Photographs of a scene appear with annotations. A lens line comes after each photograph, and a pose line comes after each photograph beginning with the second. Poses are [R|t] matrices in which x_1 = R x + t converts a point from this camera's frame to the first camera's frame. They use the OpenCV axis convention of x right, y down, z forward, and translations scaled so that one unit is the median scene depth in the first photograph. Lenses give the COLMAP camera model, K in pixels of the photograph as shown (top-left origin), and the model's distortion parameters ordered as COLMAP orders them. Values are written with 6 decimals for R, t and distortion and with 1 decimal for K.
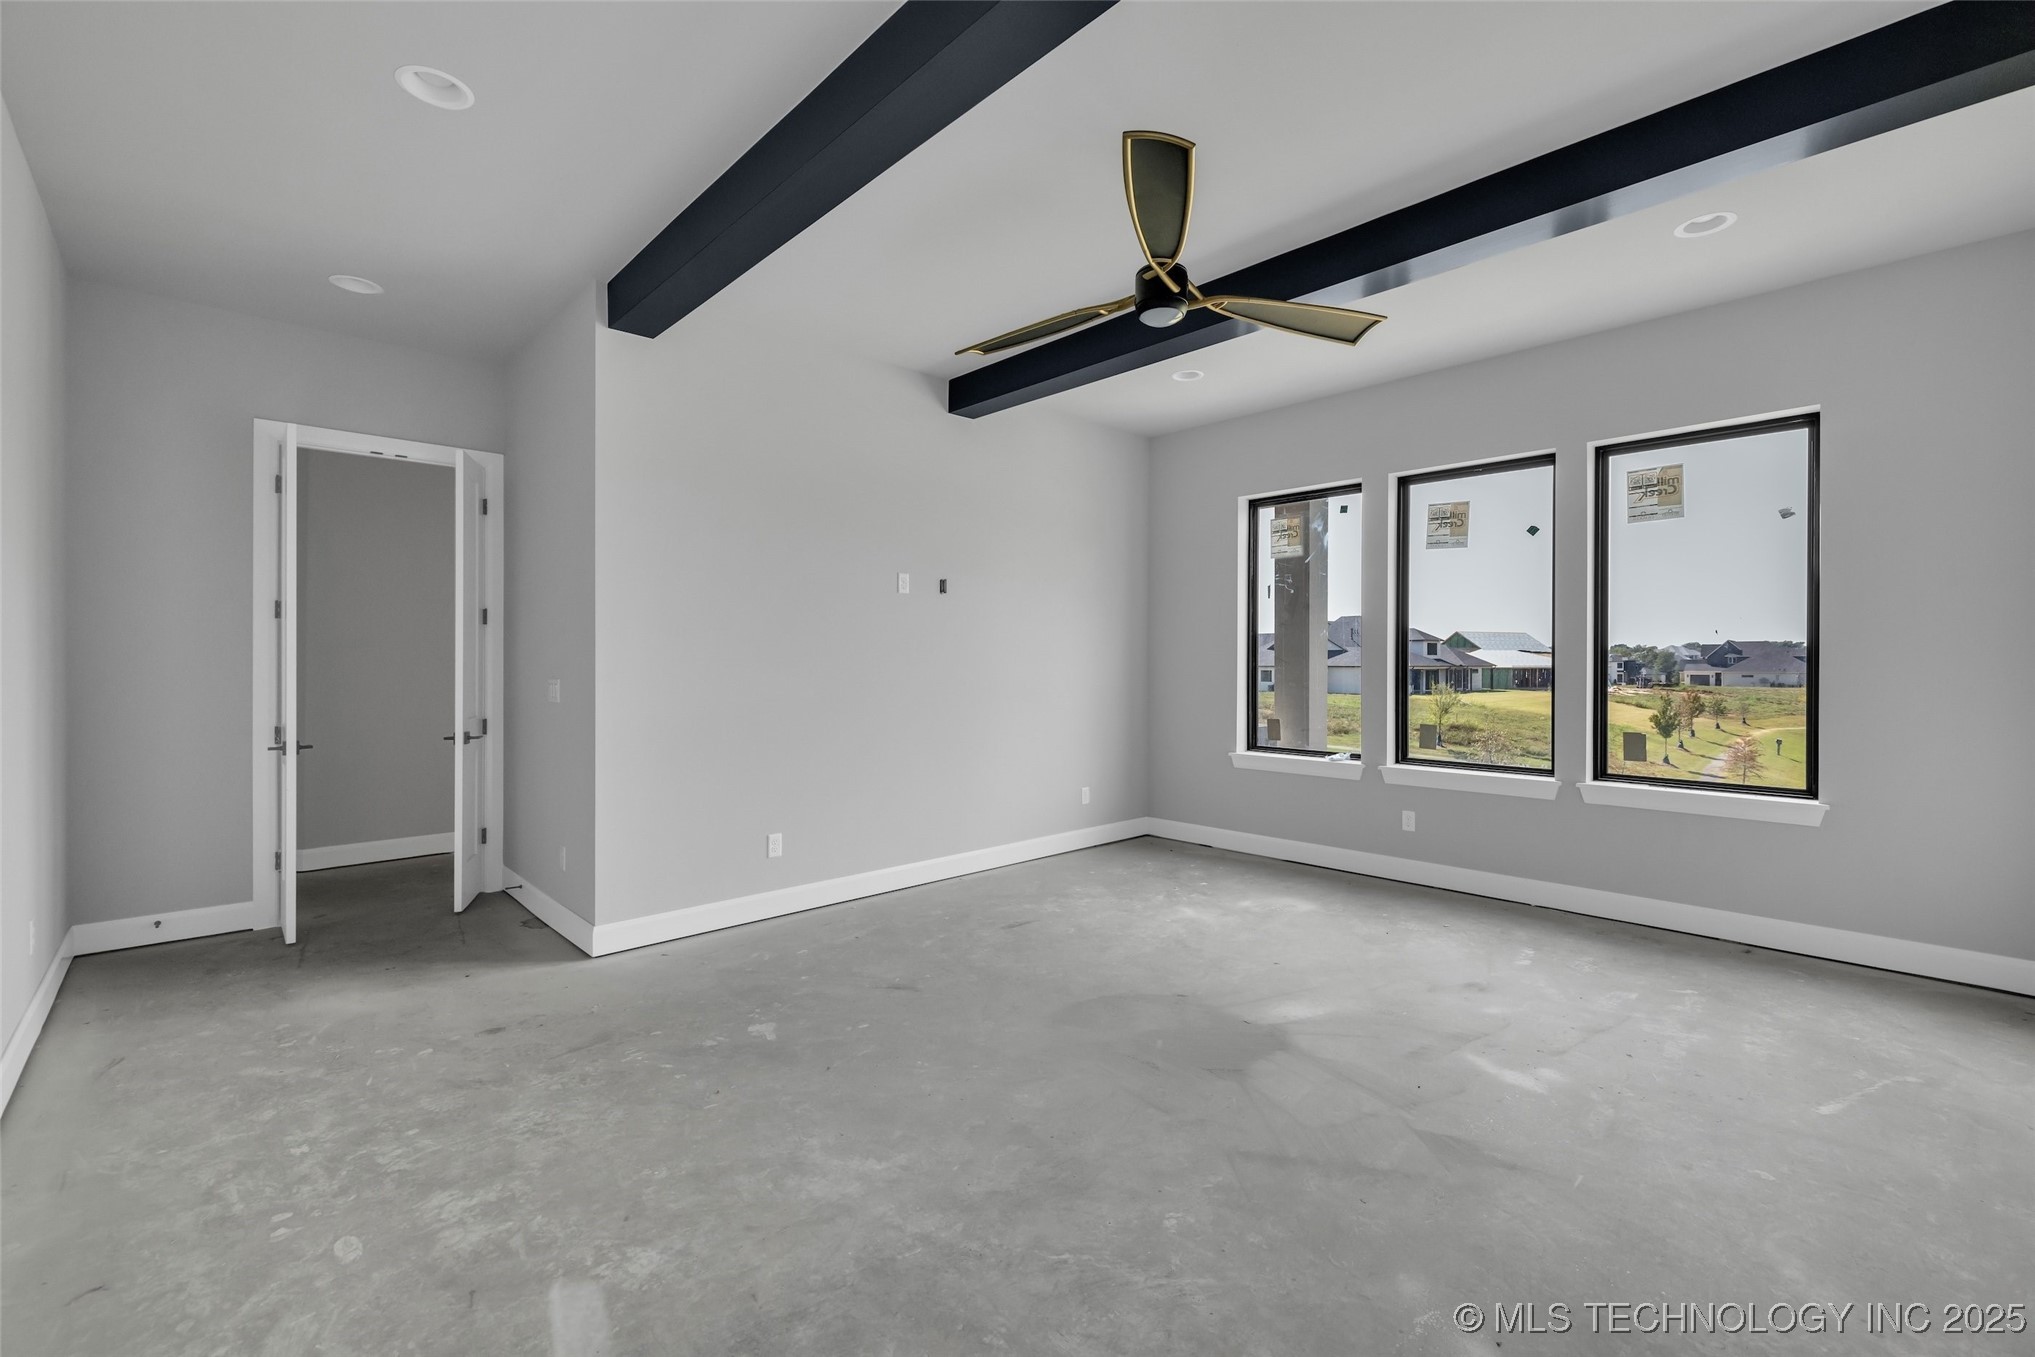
lens RADIAL K [[863.7, 0, 1018.0], [0, 863.7, 673.7], [0, 0, 1]] dist [-0.004420, -0.001051]
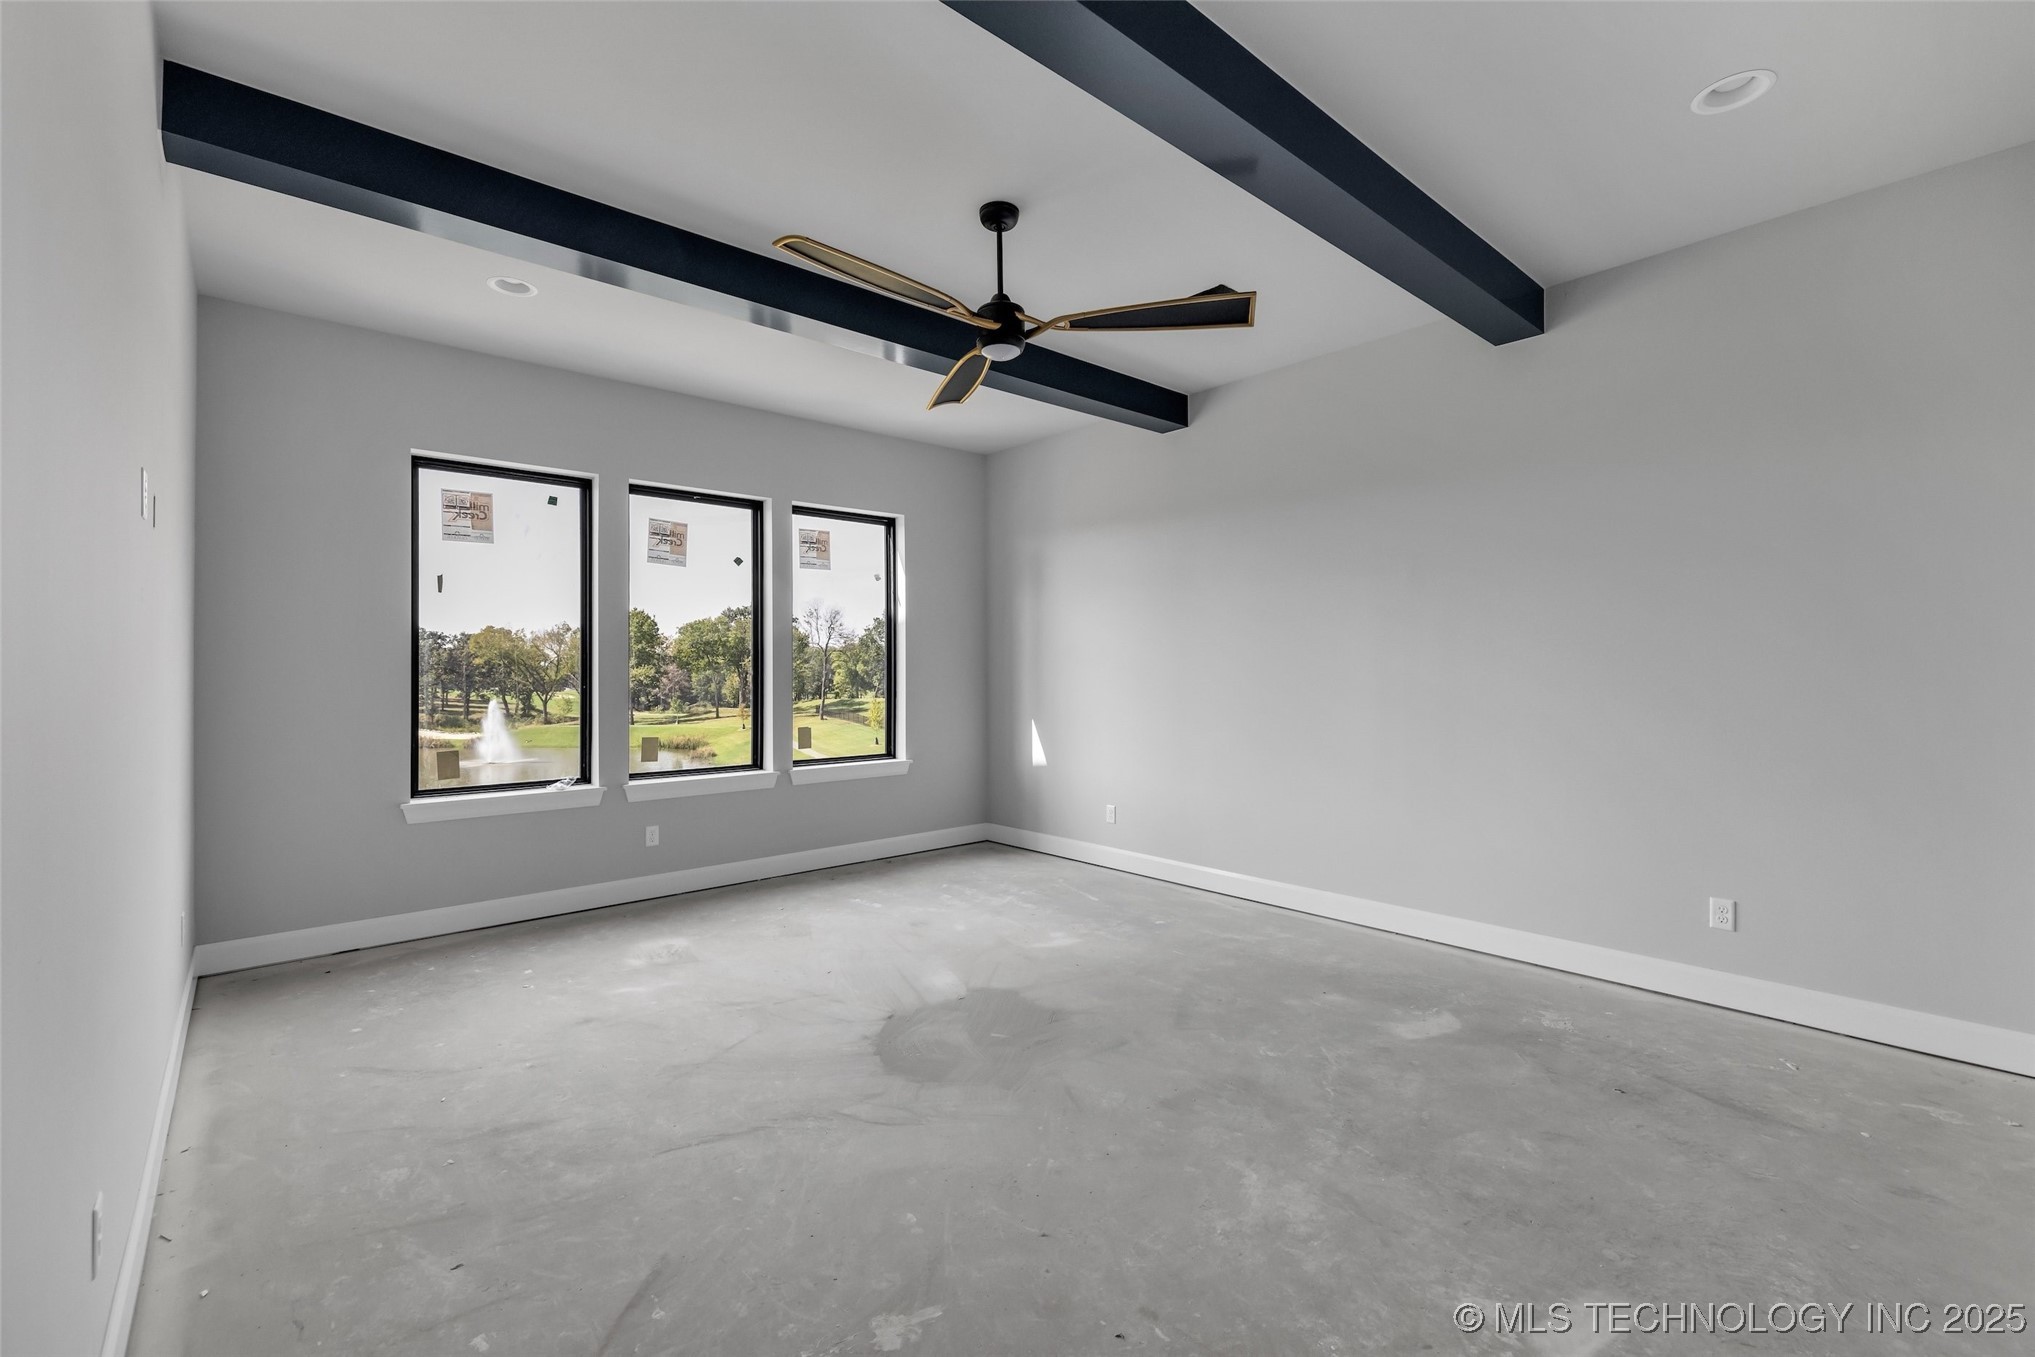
lens RADIAL K [[863.7, 0, 1024.9], [0, 863.7, 656.8], [0, 0, 1]] dist [-0.004420, -0.001051]
pose [[0.033227, 0.017191, 0.999300, -0.644009], [0.021640, 0.999605, -0.017916, -0.008824], [-0.999214, 0.022220, 0.032842, 0.666325]]
